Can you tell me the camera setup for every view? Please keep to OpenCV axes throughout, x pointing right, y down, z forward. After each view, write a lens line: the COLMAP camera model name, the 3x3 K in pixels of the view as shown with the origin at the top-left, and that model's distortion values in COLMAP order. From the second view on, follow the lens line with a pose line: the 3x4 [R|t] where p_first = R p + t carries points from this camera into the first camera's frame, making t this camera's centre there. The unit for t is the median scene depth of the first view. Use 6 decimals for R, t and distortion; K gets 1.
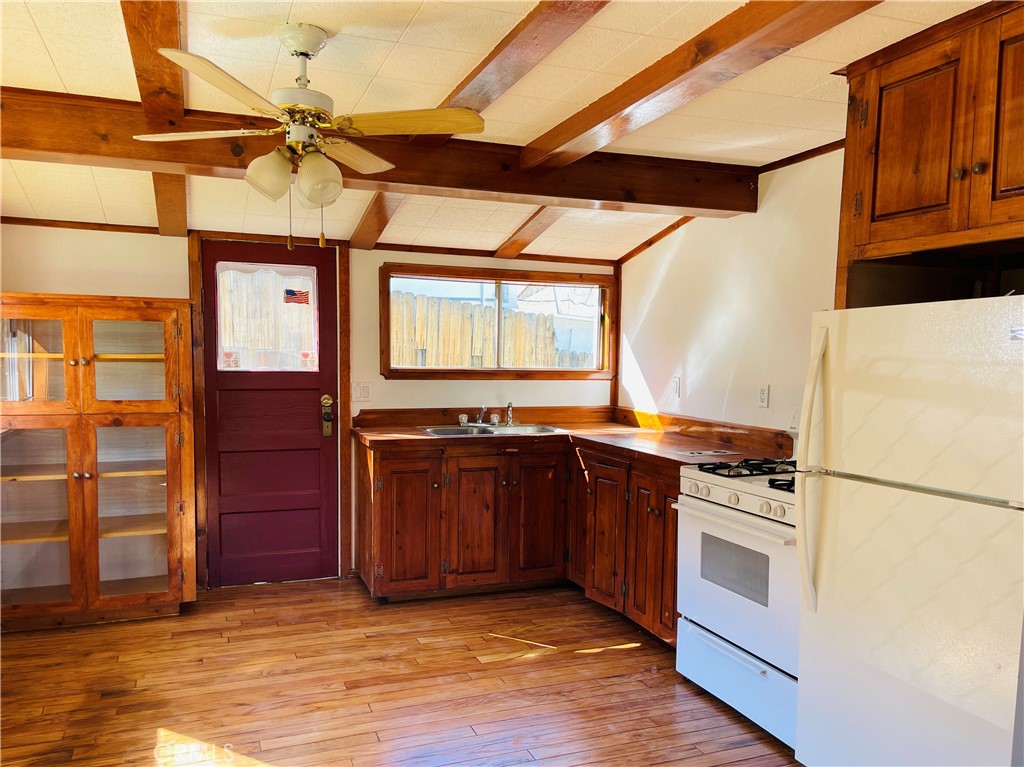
lens RADIAL K [[771.2, 0, 512.9], [0, 771.2, 387.0], [0, 0, 1]] dist [0.088468, -0.128608]
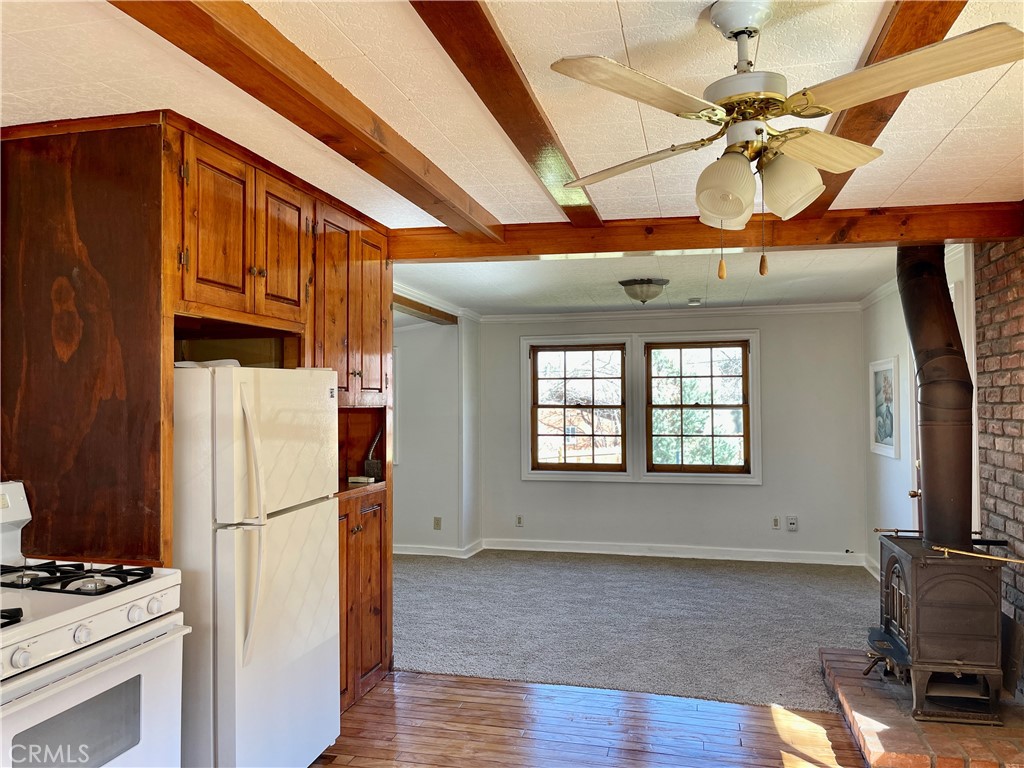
lens RADIAL K [[771.2, 0, 512.9], [0, 771.2, 387.5], [0, 0, 1]] dist [0.088468, -0.128608]
pose [[-0.830478, 0.008586, 0.556986, -0.521701], [0.031329, 0.999019, 0.031313, -0.099061], [-0.556170, 0.043454, -0.829932, 1.812414]]
